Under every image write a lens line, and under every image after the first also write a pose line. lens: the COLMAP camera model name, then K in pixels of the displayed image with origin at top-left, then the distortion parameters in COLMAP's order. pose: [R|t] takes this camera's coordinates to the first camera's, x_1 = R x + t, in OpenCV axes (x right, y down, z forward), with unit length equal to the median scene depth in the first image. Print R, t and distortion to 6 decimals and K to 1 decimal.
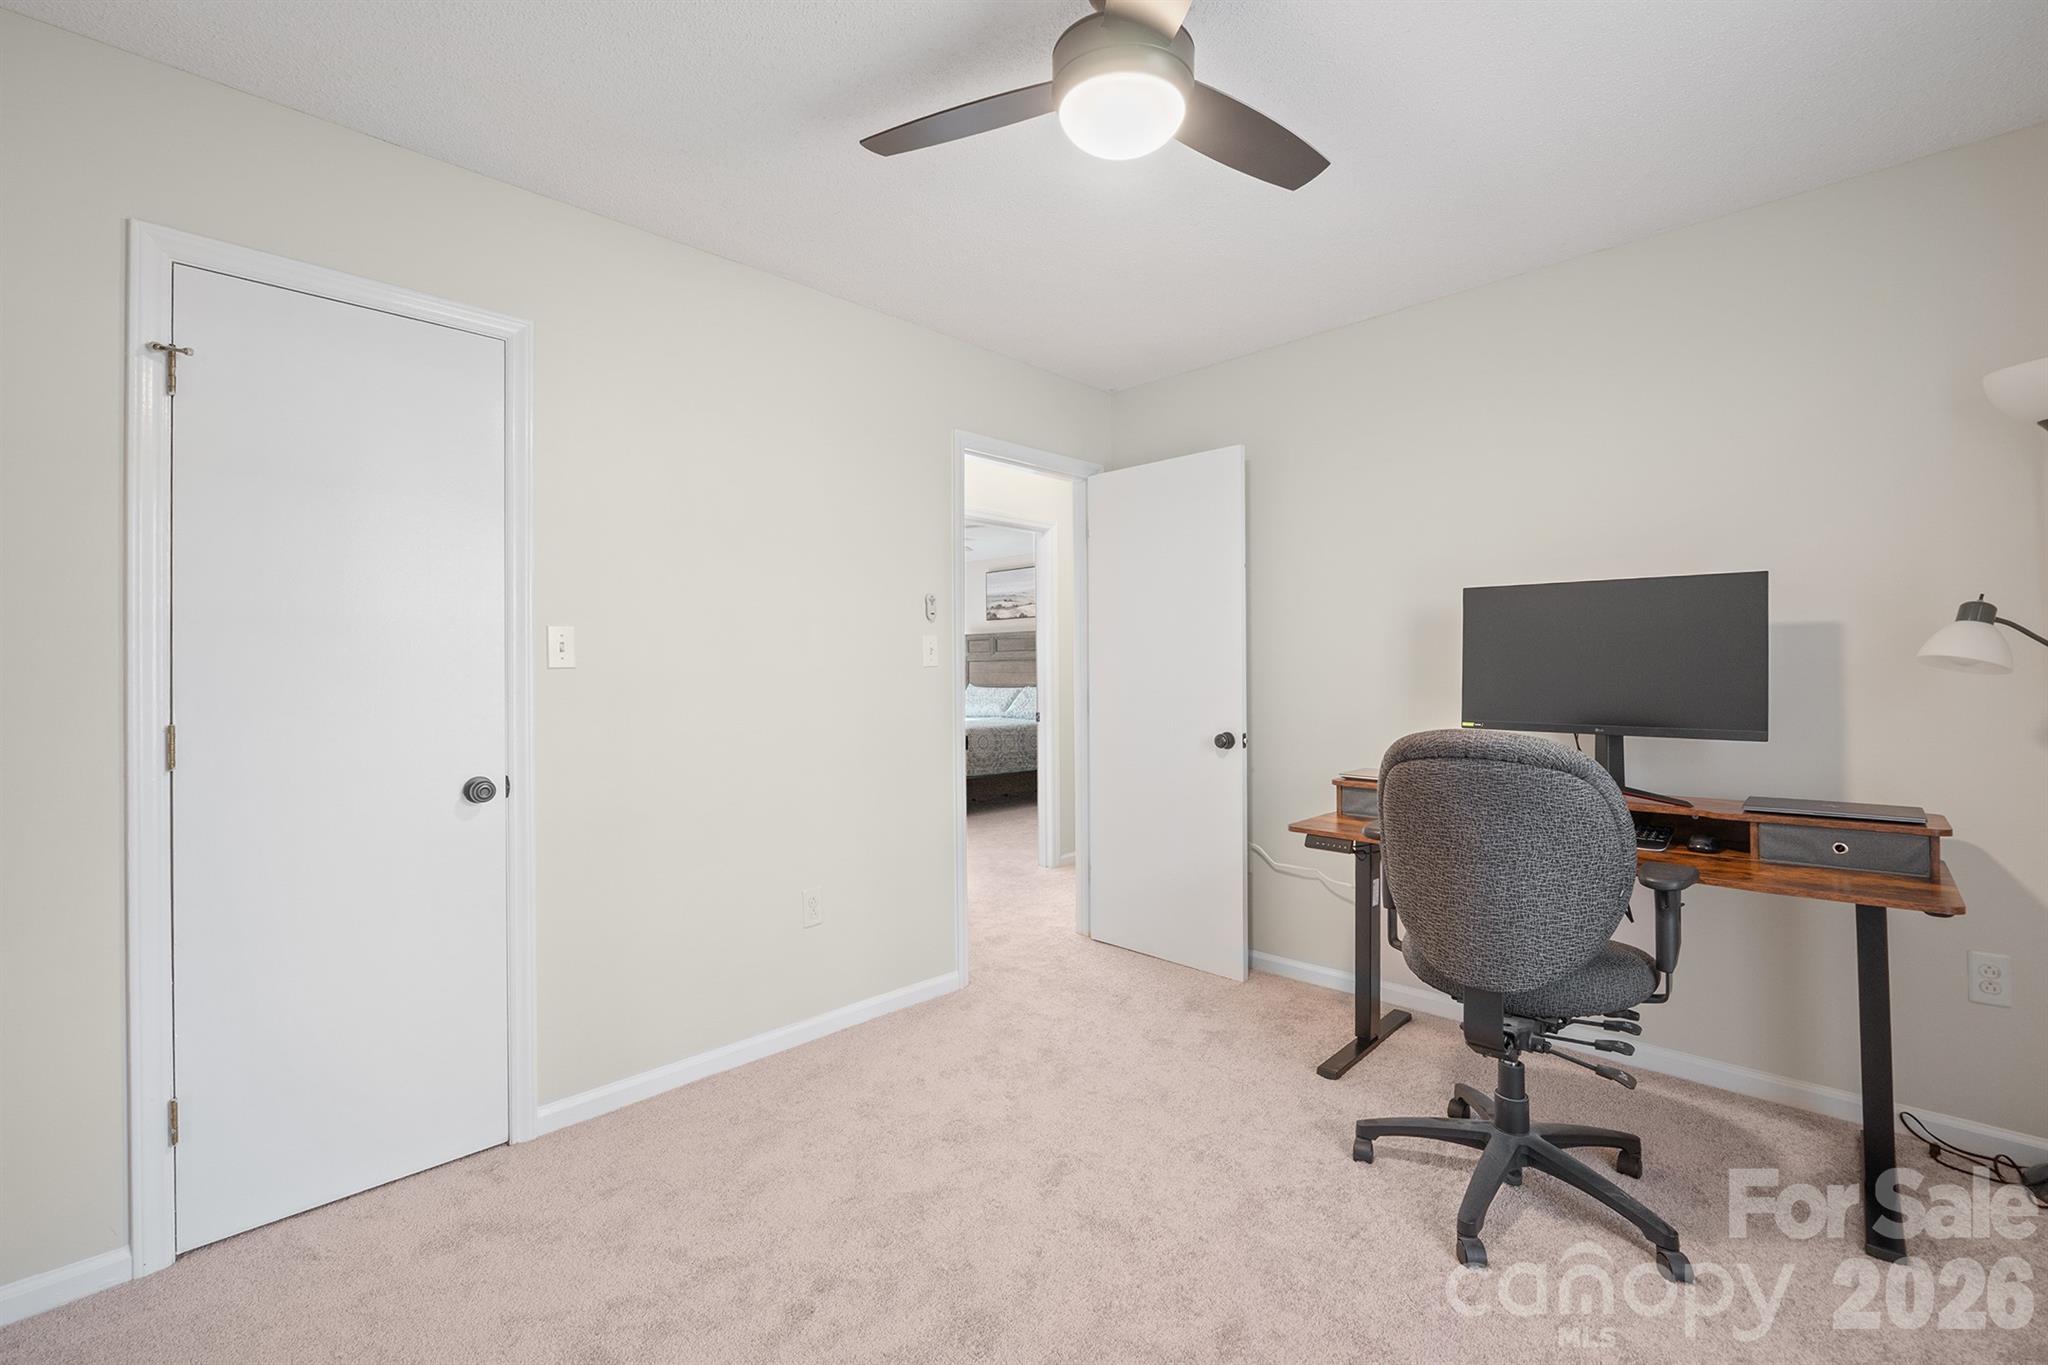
lens RADIAL K [[907.9, 0, 1064.0], [0, 907.9, 682.5], [0, 0, 1]] dist [0.034275, -0.000414]
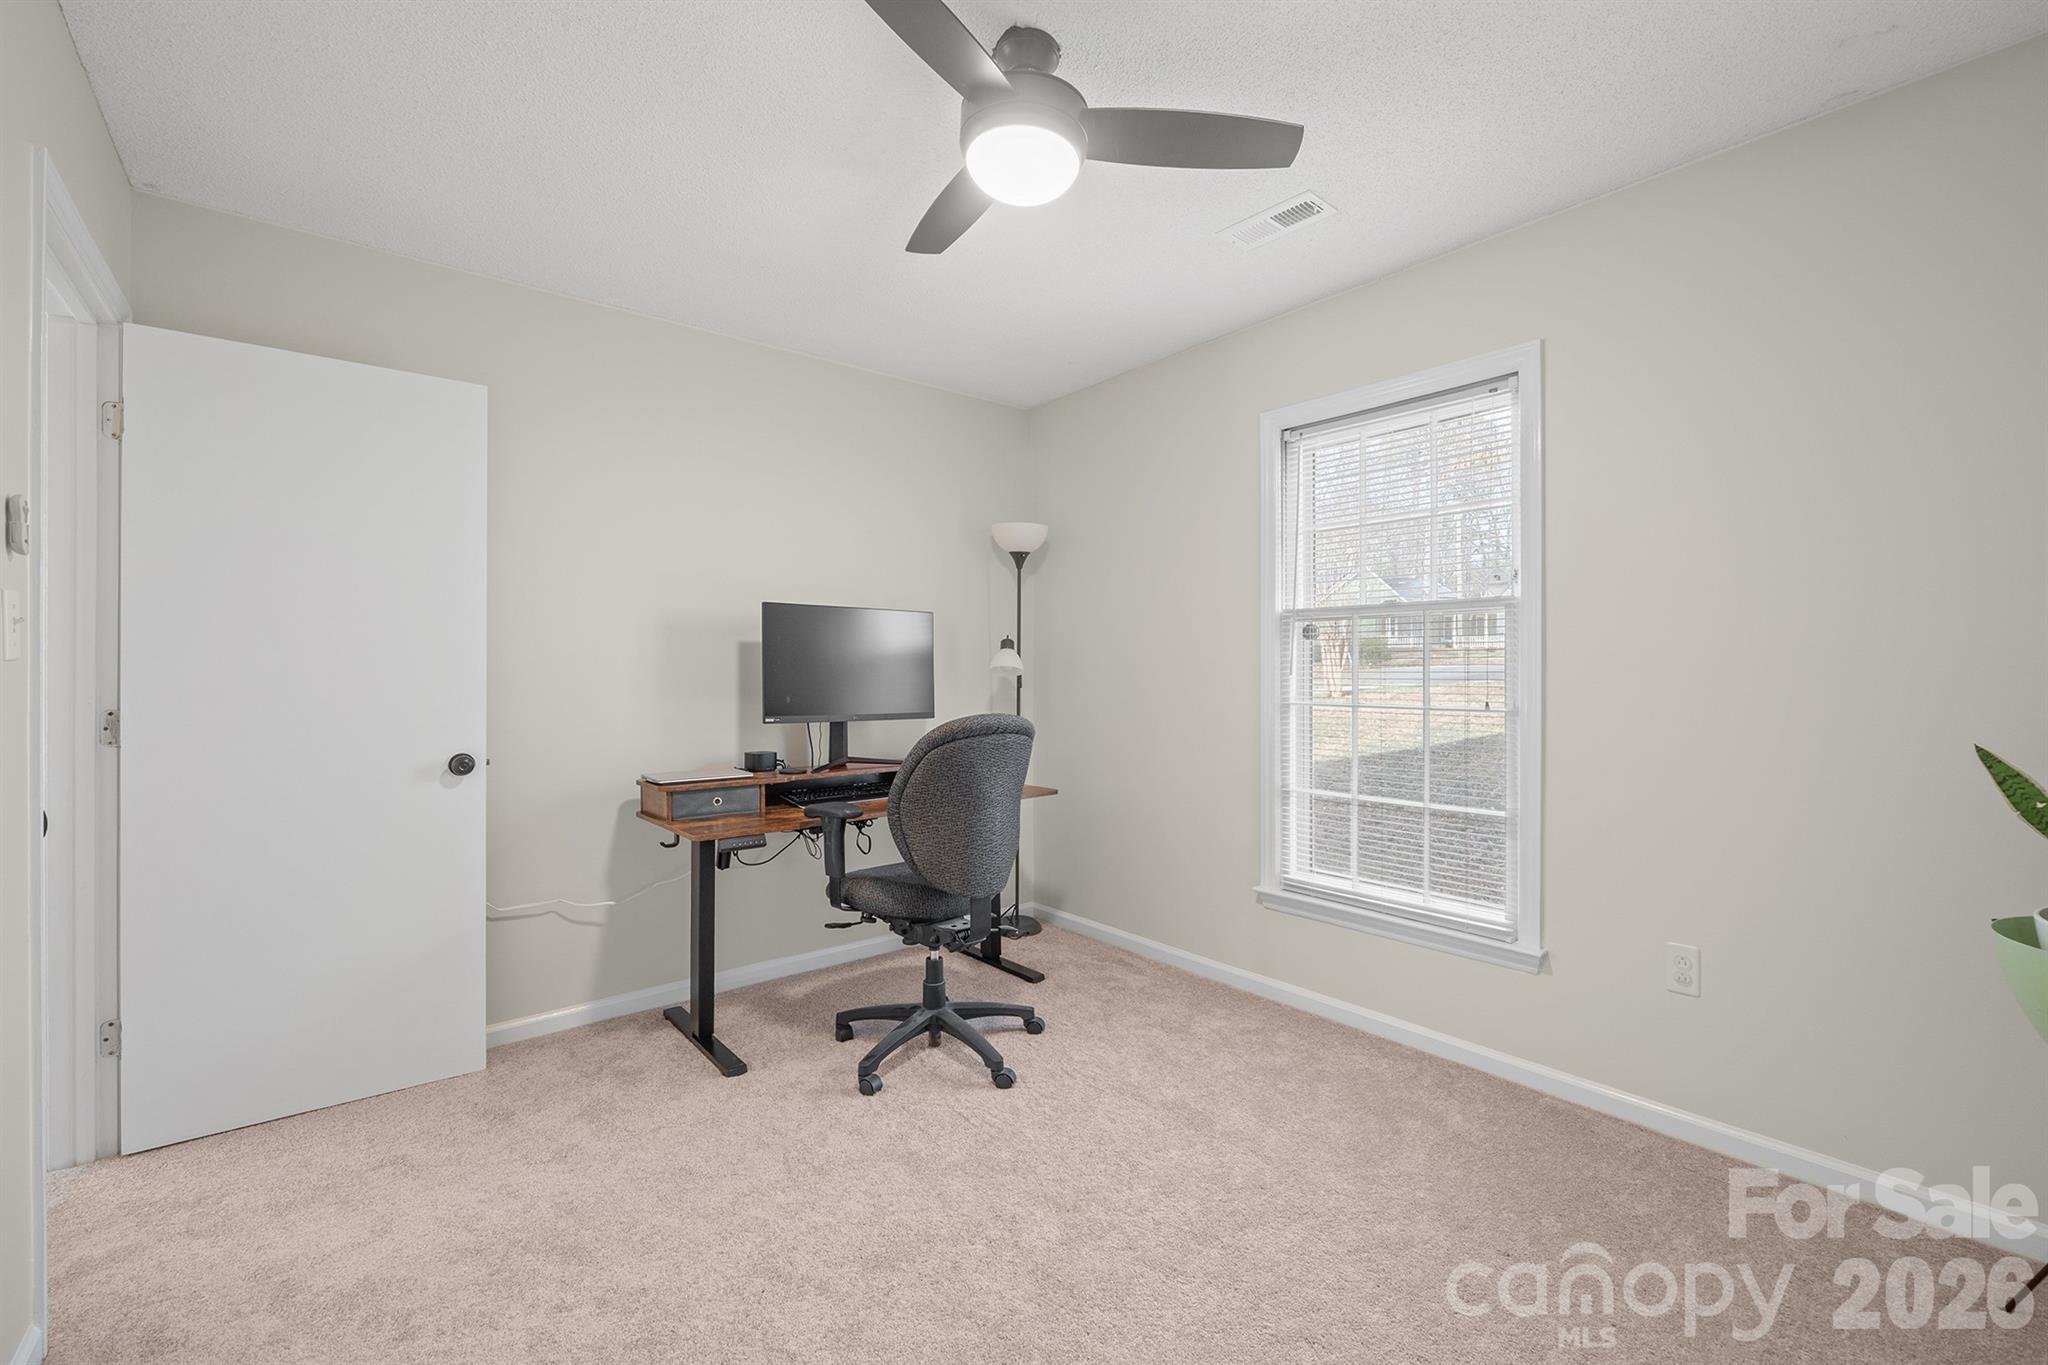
lens RADIAL K [[851.7, 0, 1030.5], [0, 851.7, 668.9], [0, 0, 1]] dist [-0.005984, -0.000492]
pose [[0.103496, 0.015090, 0.994515, -0.567865], [0.014174, 0.999761, -0.016645, 0.003255], [-0.994529, 0.015818, 0.103257, 0.526443]]
